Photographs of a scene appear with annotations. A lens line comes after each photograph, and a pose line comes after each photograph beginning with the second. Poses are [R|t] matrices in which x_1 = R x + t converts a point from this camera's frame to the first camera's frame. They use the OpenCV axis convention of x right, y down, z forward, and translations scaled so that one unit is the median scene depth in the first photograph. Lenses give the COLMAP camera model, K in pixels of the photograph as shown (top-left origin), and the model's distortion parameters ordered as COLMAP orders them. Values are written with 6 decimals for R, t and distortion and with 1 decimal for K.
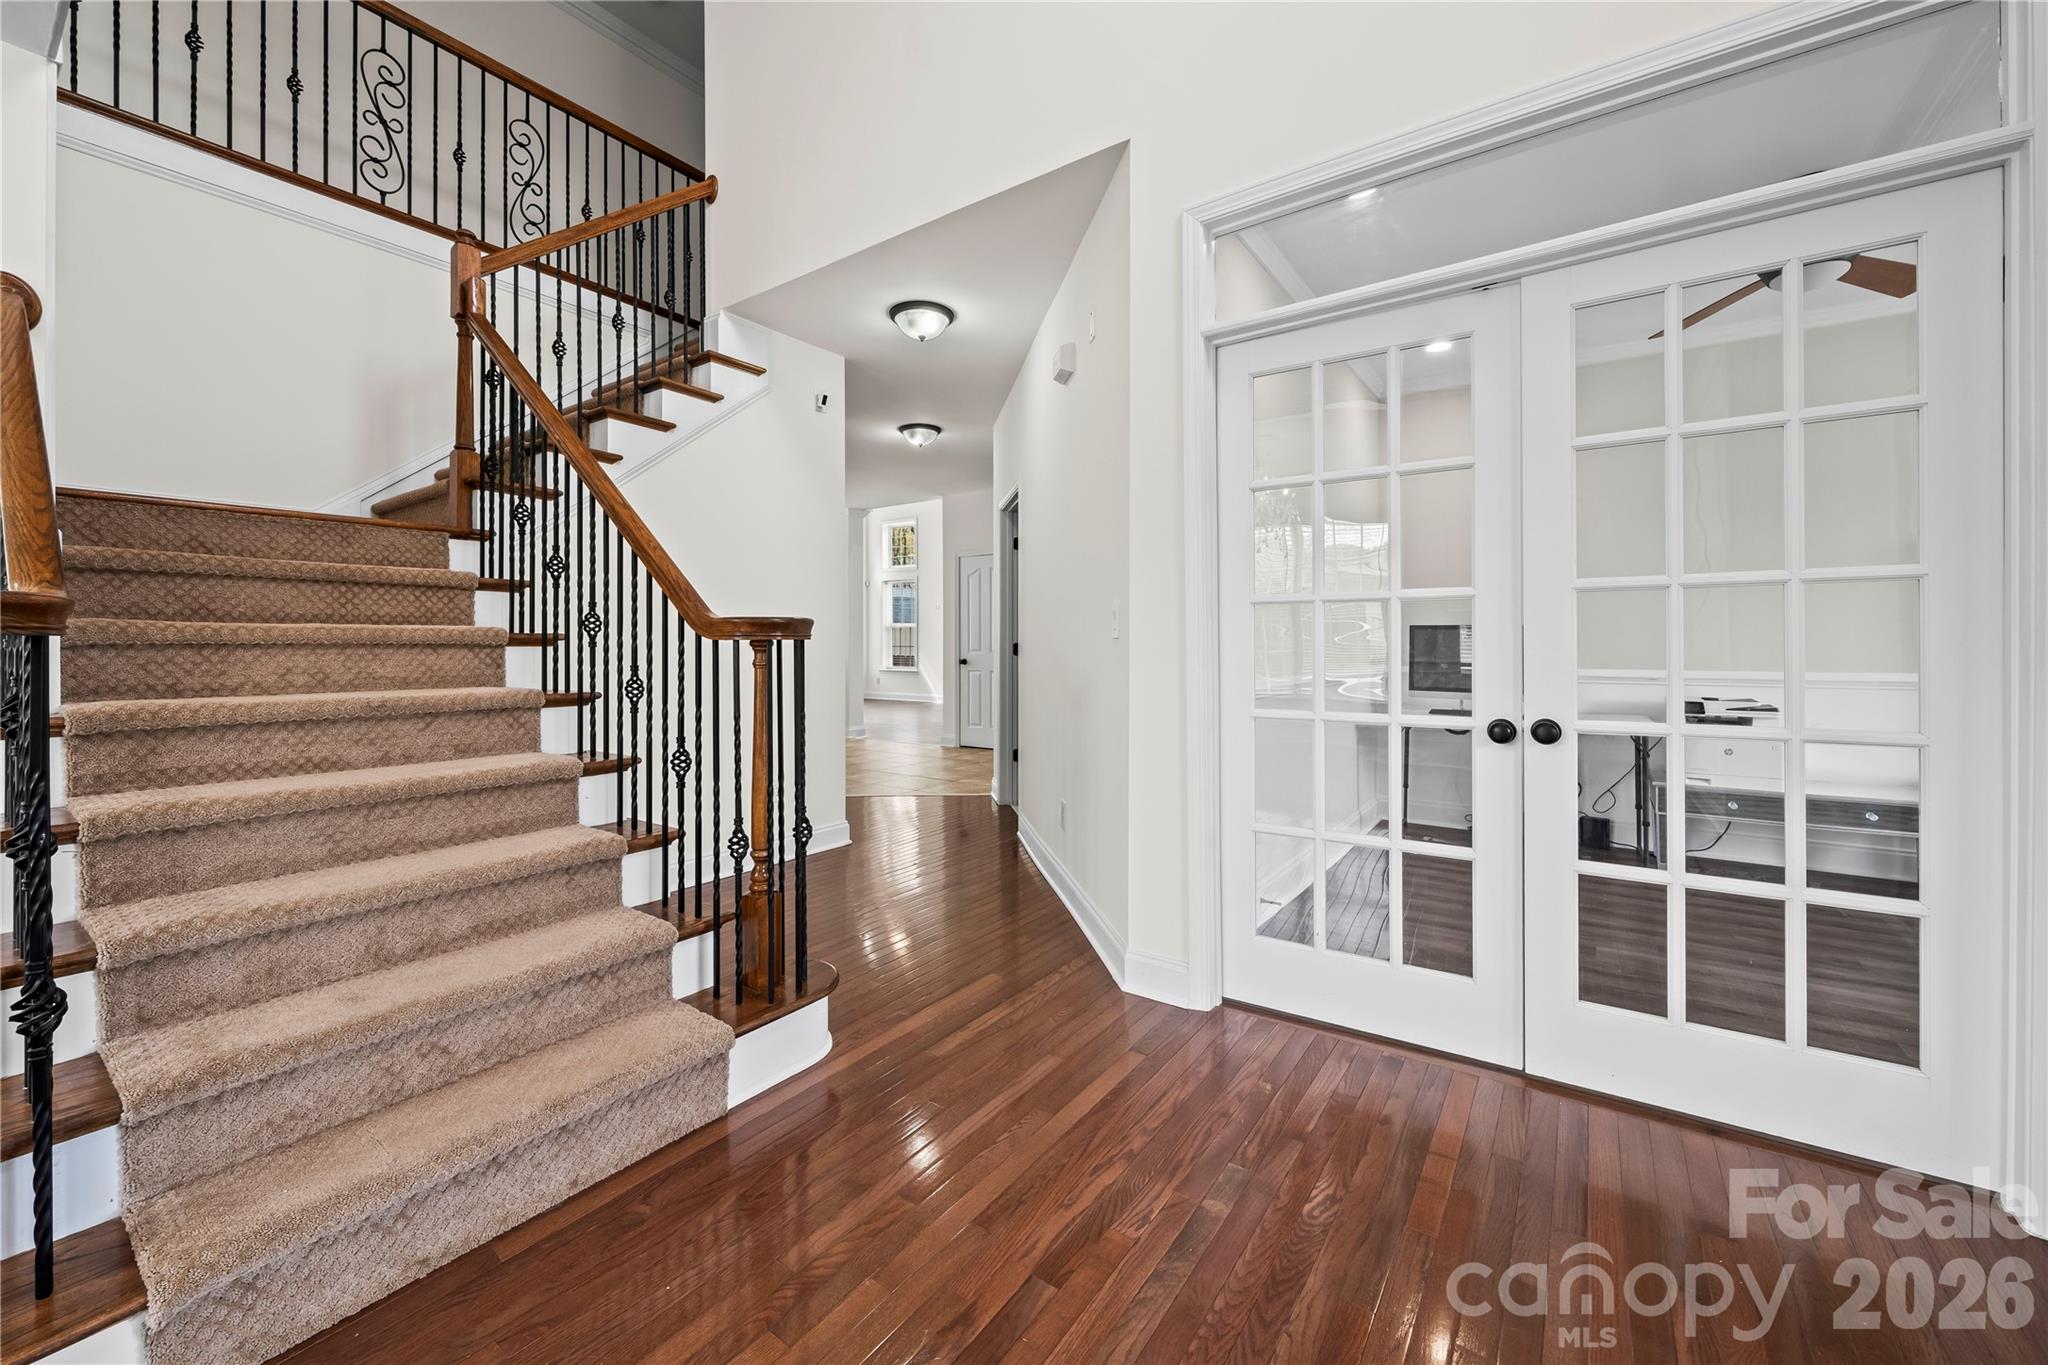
lens RADIAL K [[778.8, 0, 1012.4], [0, 778.8, 647.2], [0, 0, 1]] dist [-0.001356, -0.000187]
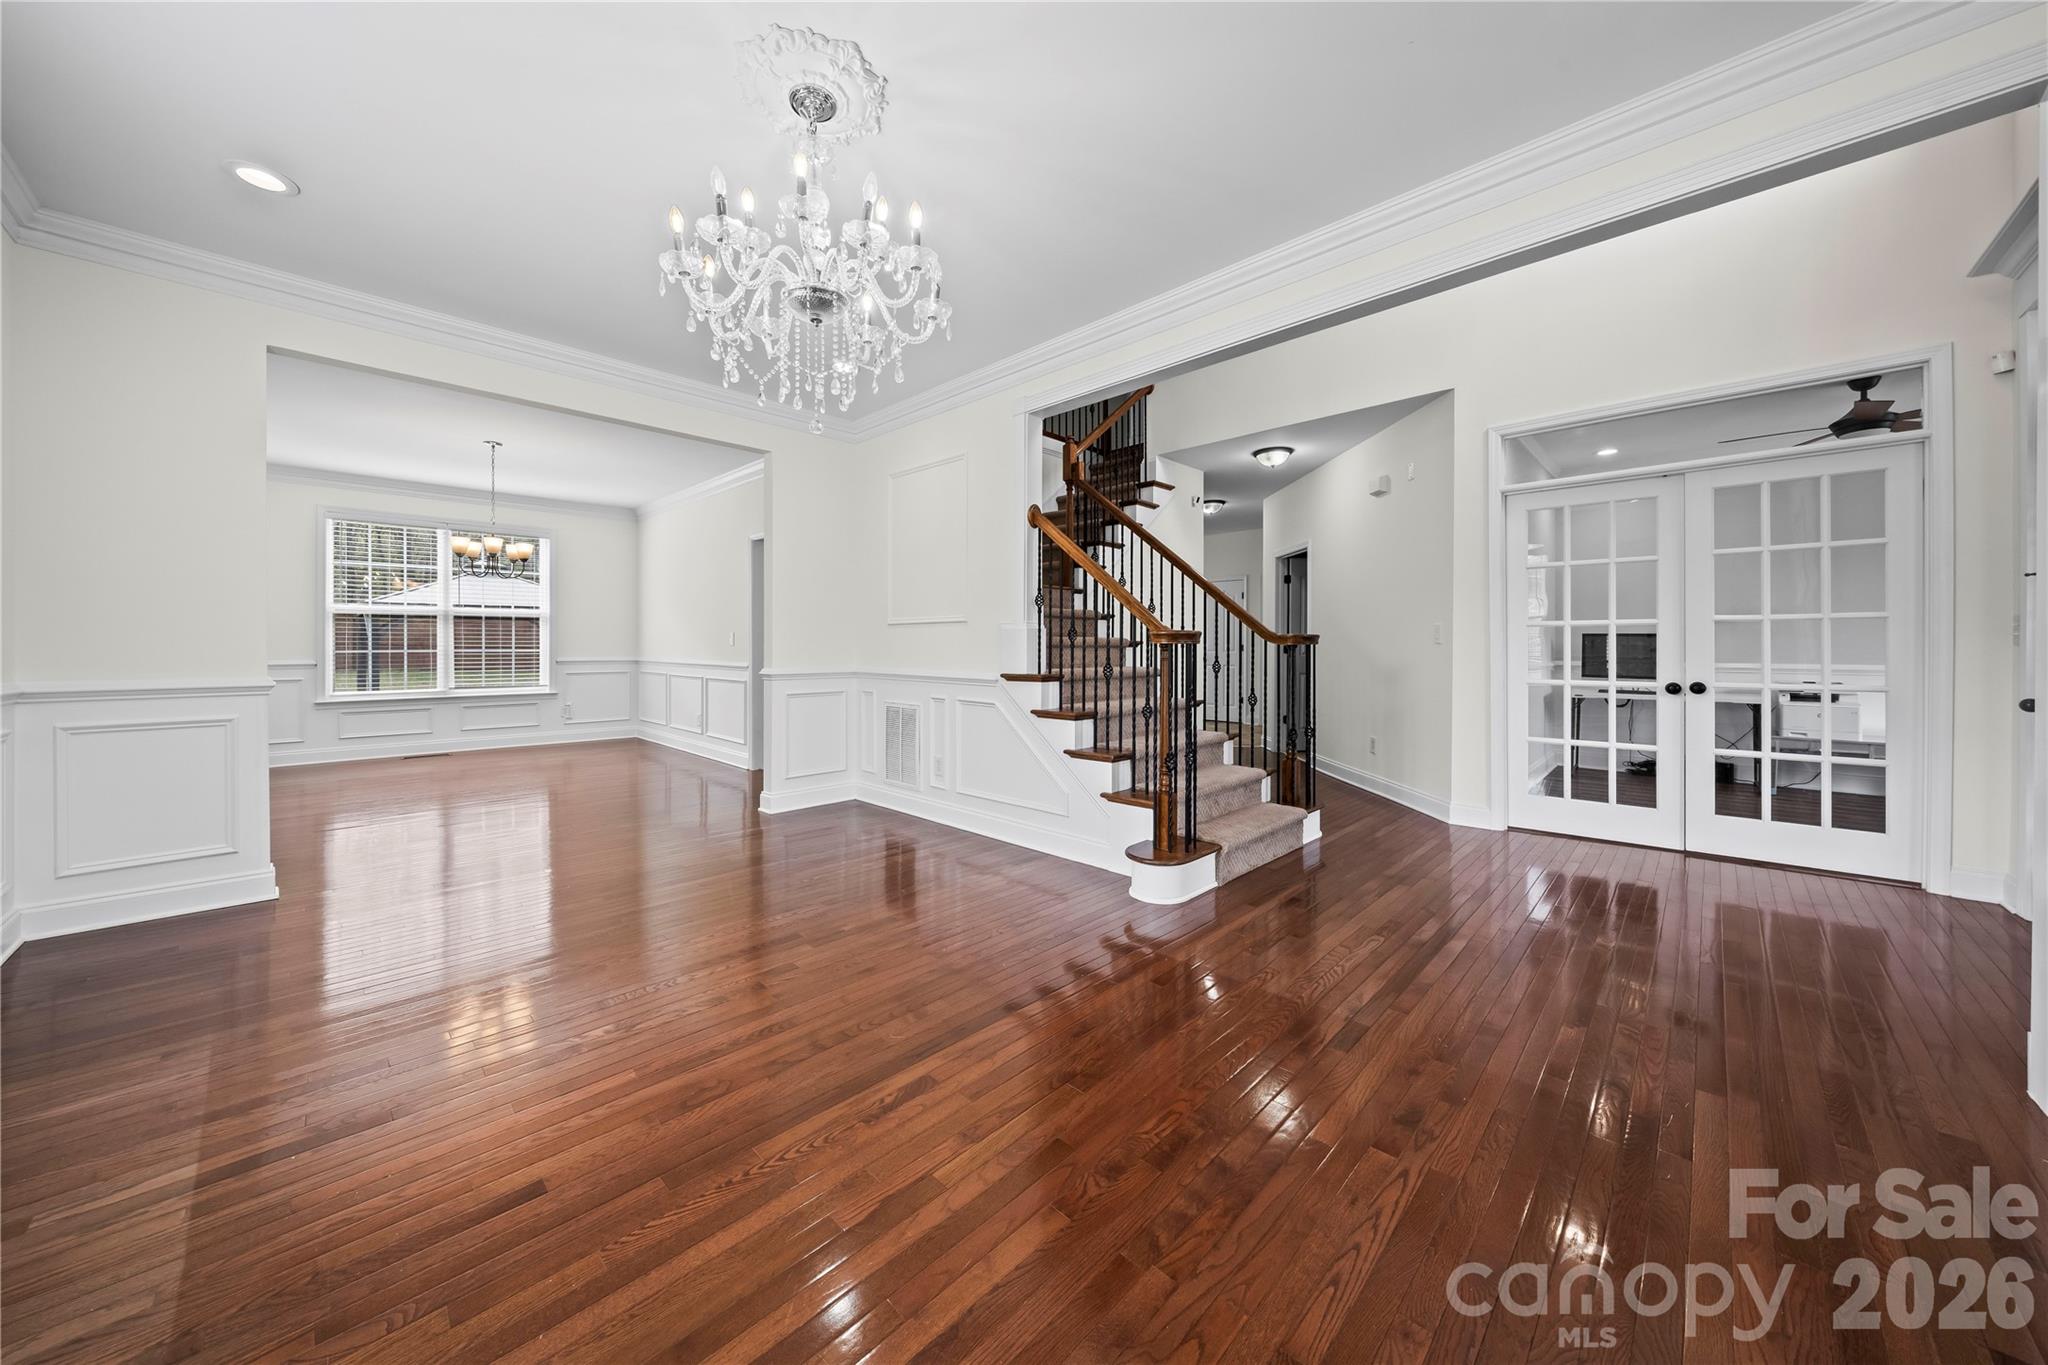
lens RADIAL K [[688.6, 0, 1029.4], [0, 688.6, 651.3], [0, 0, 1]] dist [-0.001221, -0.000061]
pose [[0.988424, 0.001447, -0.151713, -0.780315], [-0.001106, 0.999997, 0.002333, 0.004988], [0.151716, -0.002138, 0.988422, -1.060649]]
